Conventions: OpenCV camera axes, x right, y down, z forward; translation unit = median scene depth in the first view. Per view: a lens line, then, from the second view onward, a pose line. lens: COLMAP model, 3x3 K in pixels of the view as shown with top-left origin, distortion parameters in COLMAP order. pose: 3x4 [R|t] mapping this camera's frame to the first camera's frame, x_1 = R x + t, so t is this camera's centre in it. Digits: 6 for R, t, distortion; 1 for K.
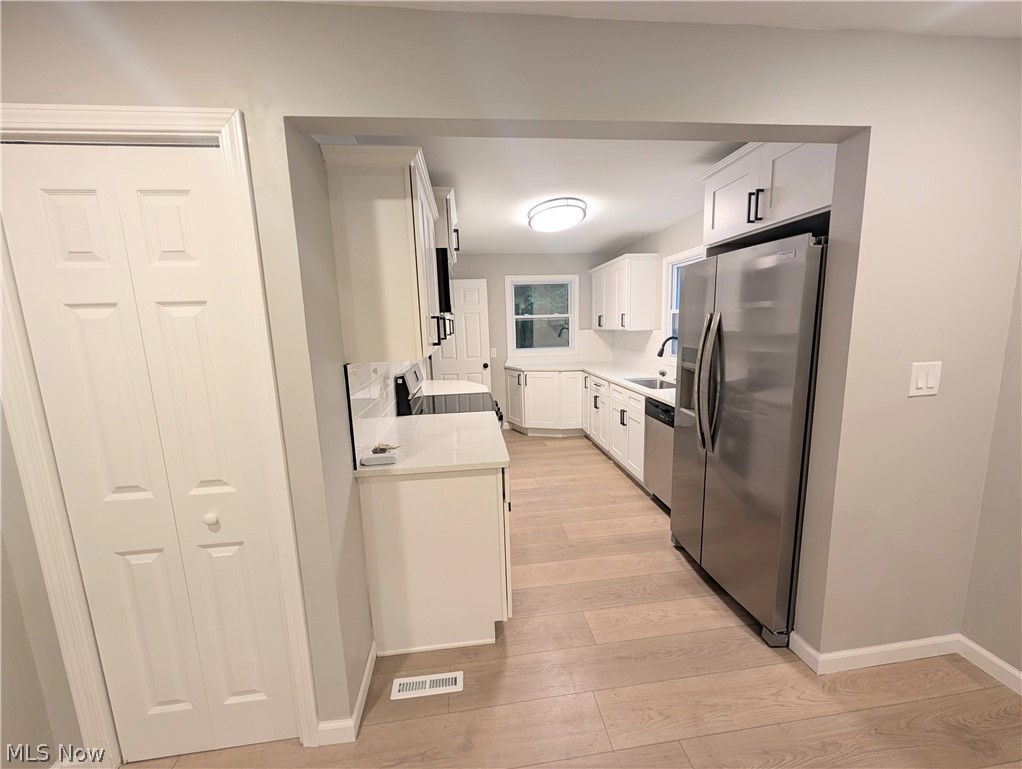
lens RADIAL K [[417.1, 0, 517.8], [0, 417.1, 388.9], [0, 0, 1]] dist [0.000135, 0.000016]
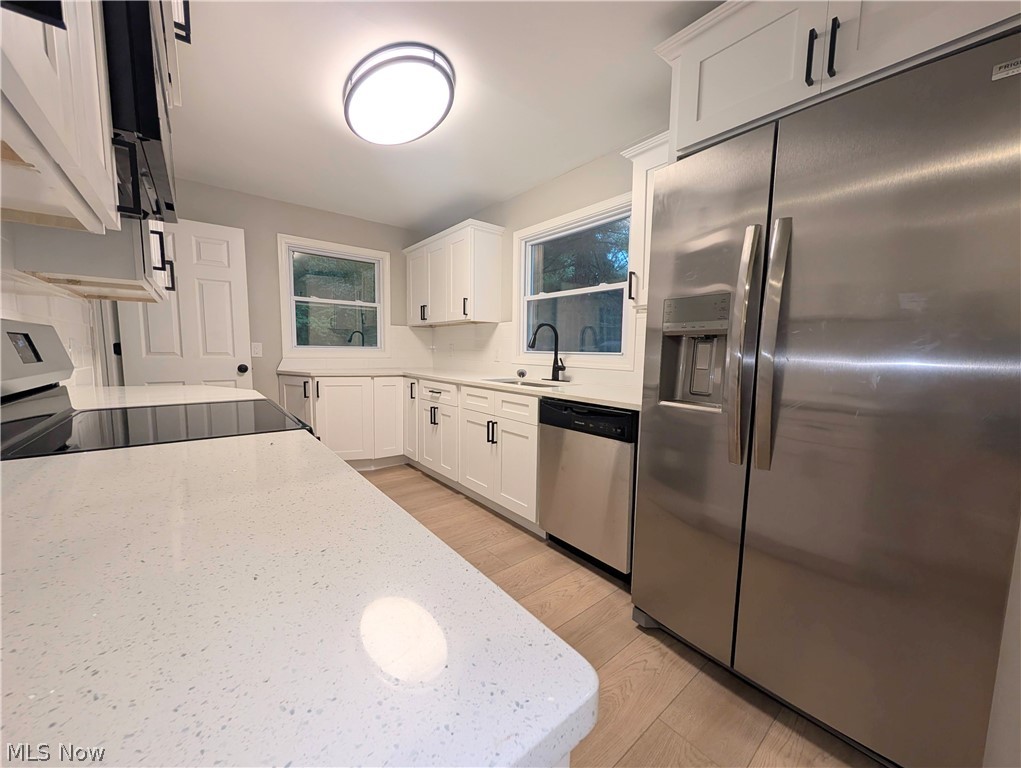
lens RADIAL K [[387.6, 0, 513.5], [0, 387.6, 388.7], [0, 0, 1]] dist [-0.000024, 0.000138]
pose [[0.845498, -0.011815, 0.533847, -0.049305], [0.045558, 0.997706, -0.050074, 0.023290], [-0.532031, 0.066659, 0.844097, 0.331354]]
